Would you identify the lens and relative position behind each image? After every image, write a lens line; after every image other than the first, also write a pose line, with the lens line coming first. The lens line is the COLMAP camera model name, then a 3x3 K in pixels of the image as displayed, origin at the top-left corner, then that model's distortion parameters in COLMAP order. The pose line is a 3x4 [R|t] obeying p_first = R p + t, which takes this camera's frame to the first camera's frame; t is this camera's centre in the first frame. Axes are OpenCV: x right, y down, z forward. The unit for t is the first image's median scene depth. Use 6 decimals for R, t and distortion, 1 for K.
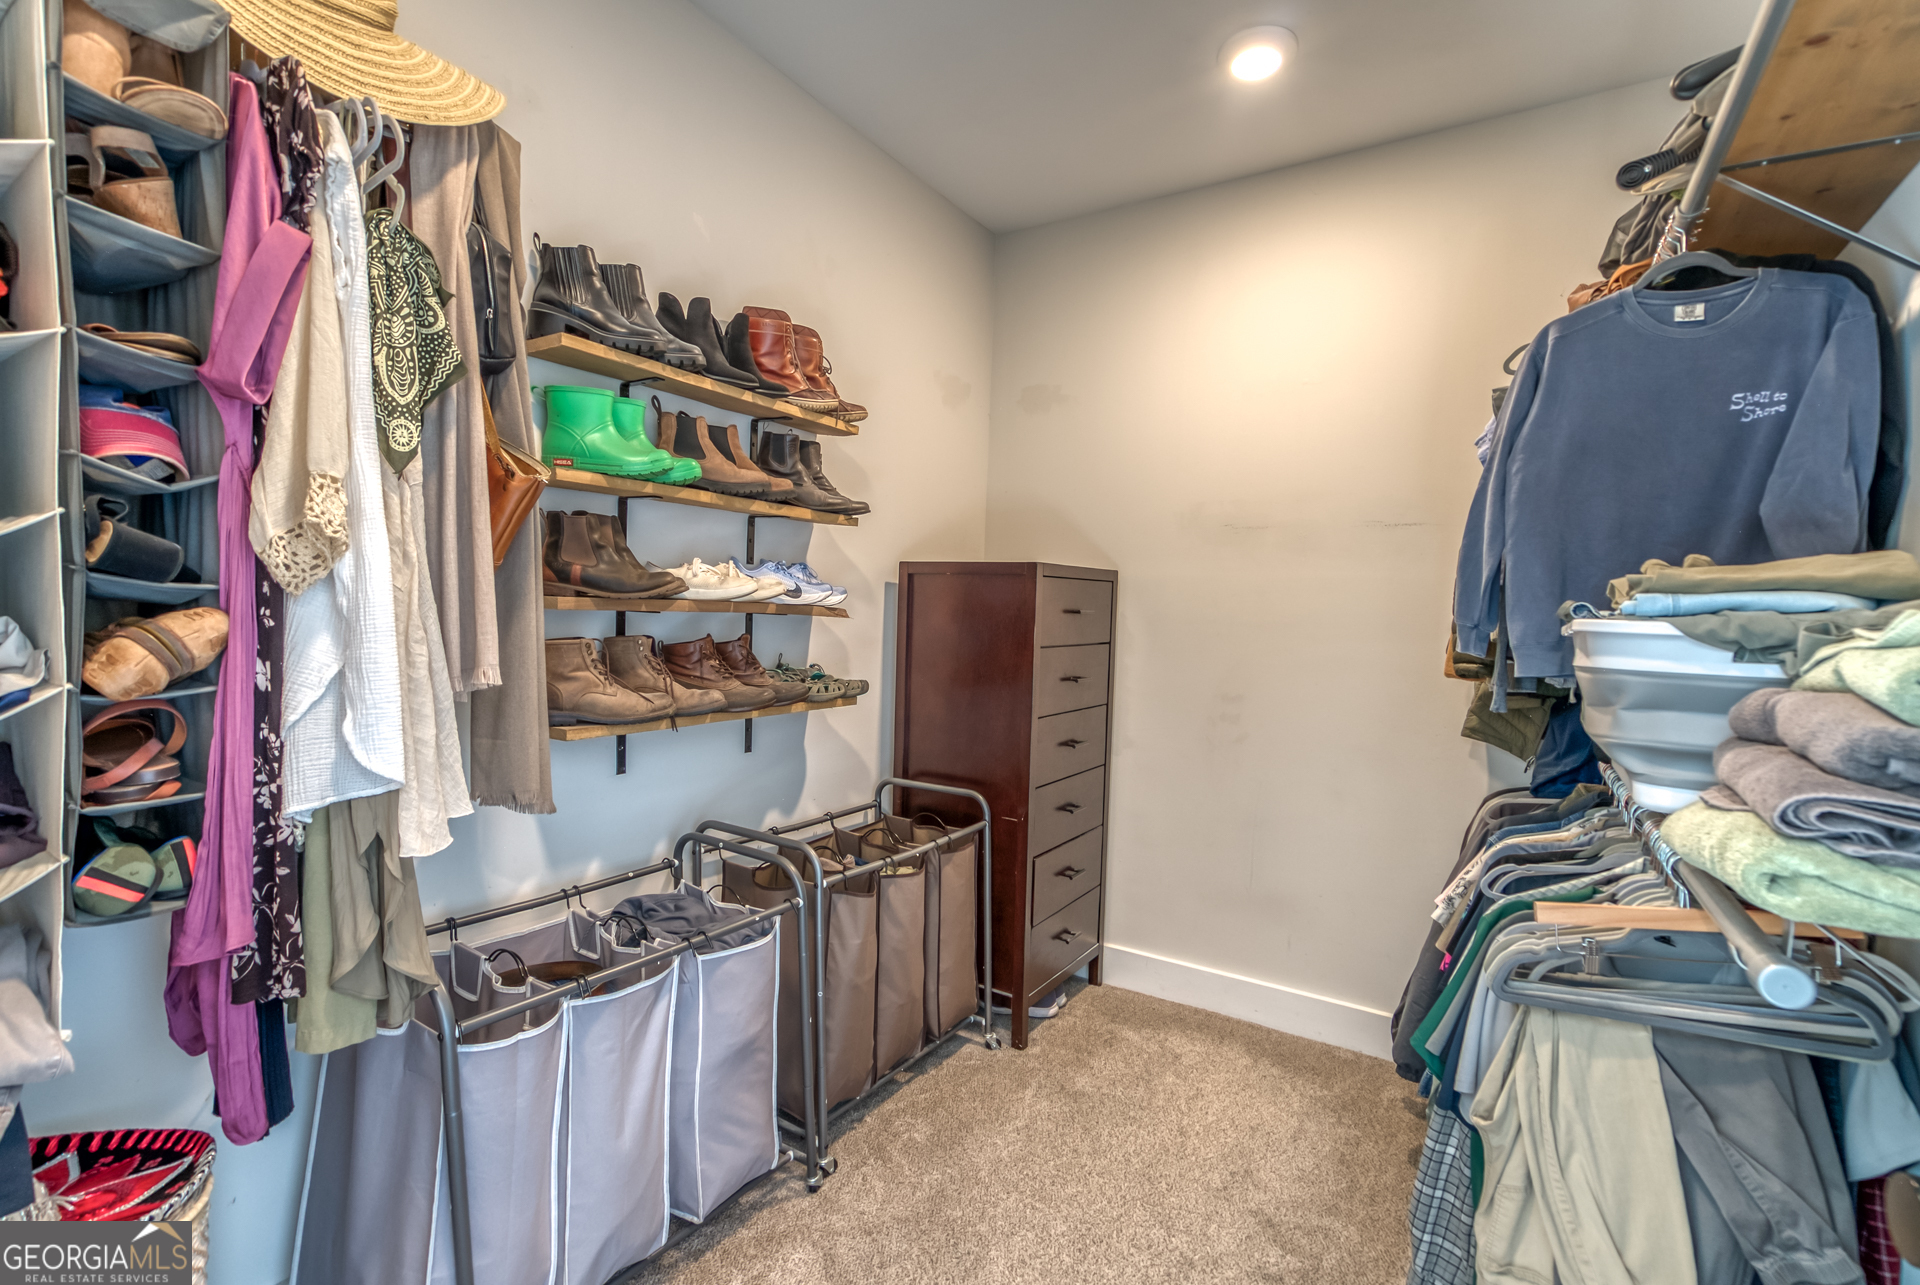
lens RADIAL K [[889.5, 0, 955.3], [0, 889.5, 635.0], [0, 0, 1]] dist [-0.003720, 0.009800]
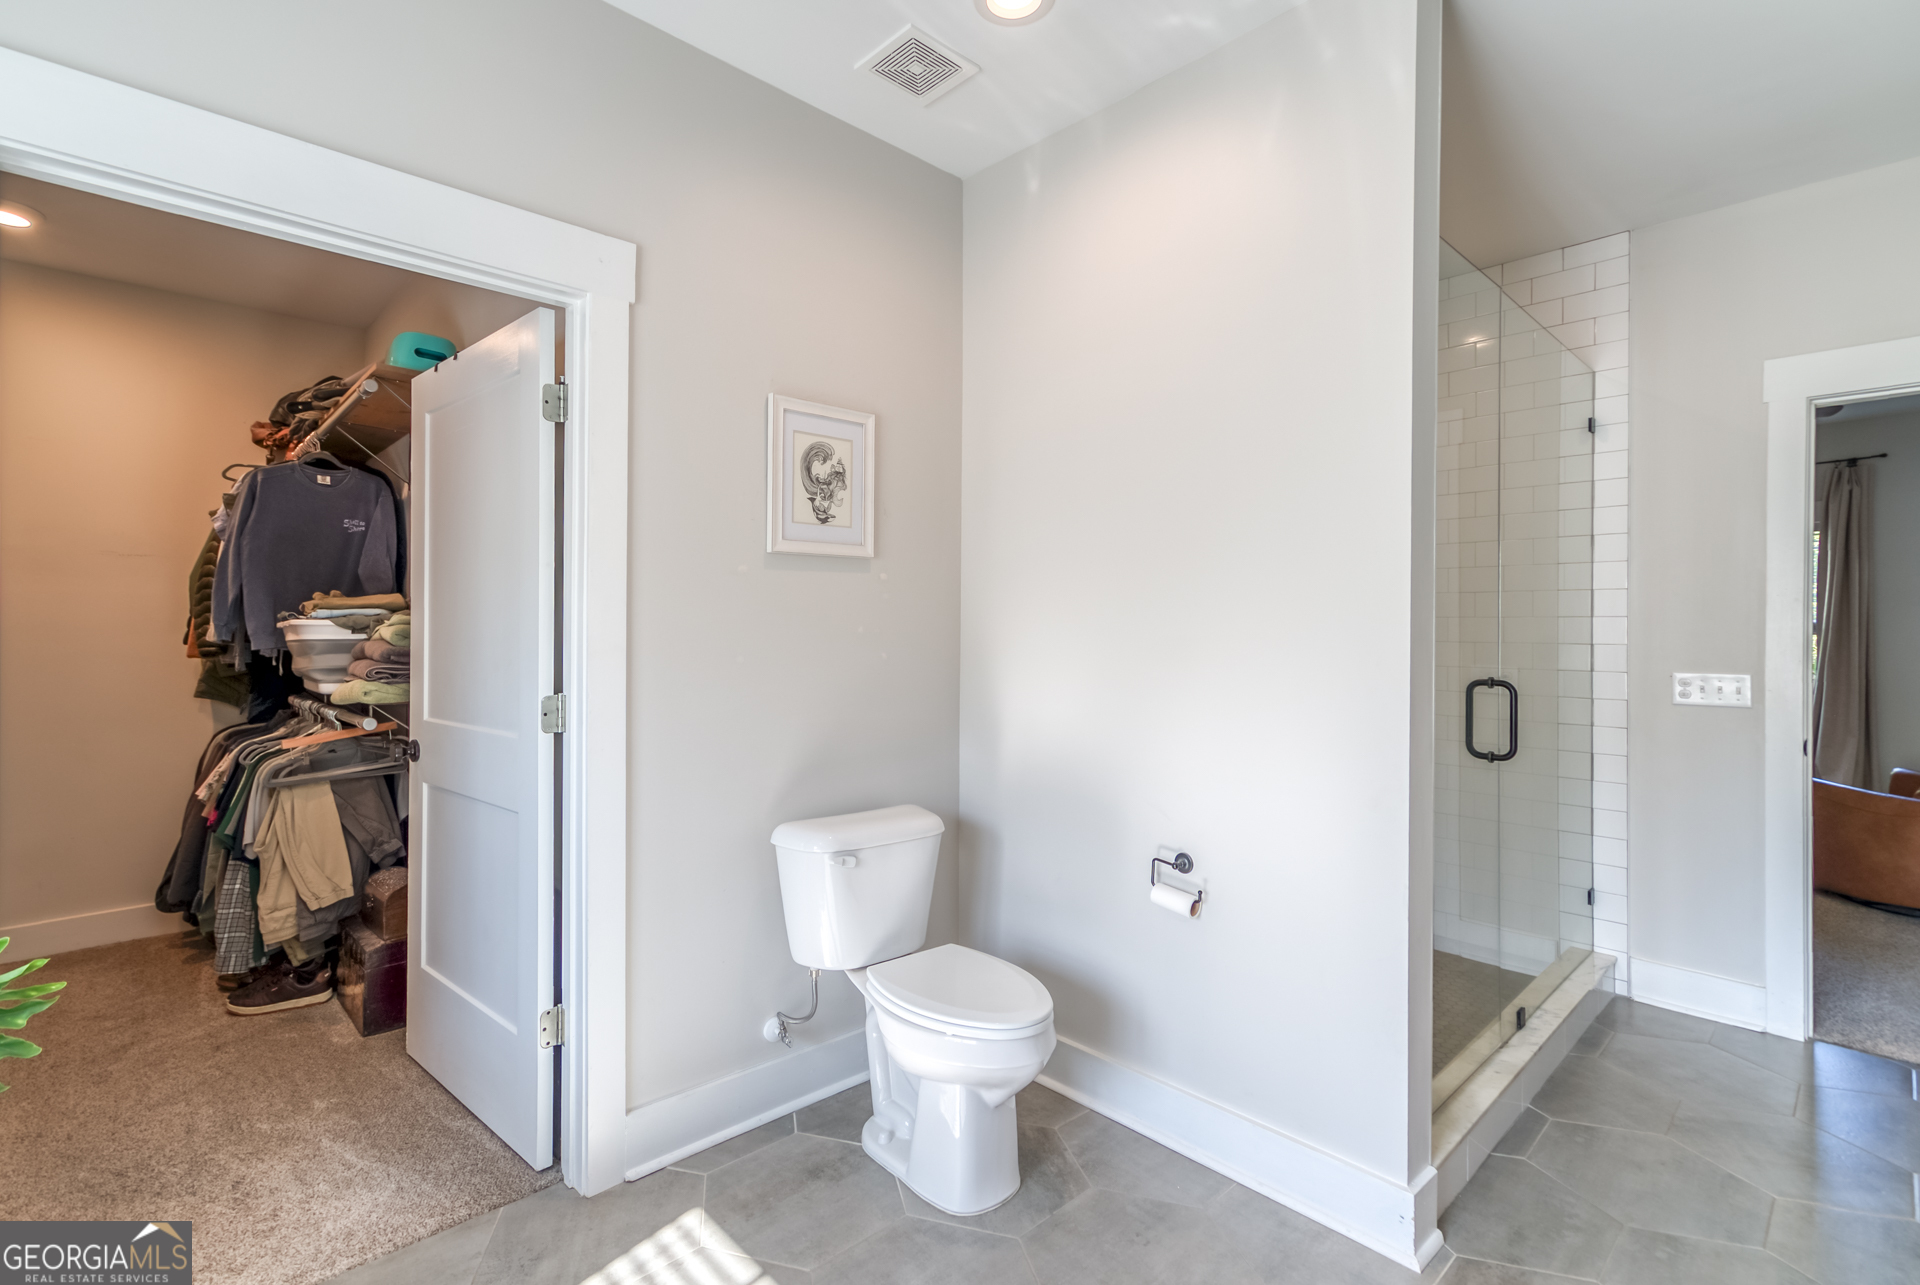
lens RADIAL K [[889.5, 0, 955.3], [0, 889.5, 632.1], [0, 0, 1]] dist [-0.003720, 0.009800]
pose [[0.255421, -0.041457, 0.965941, -1.090956], [0.039675, 0.998688, 0.032371, 0.008607], [-0.966016, 0.030056, 0.256731, -1.259090]]
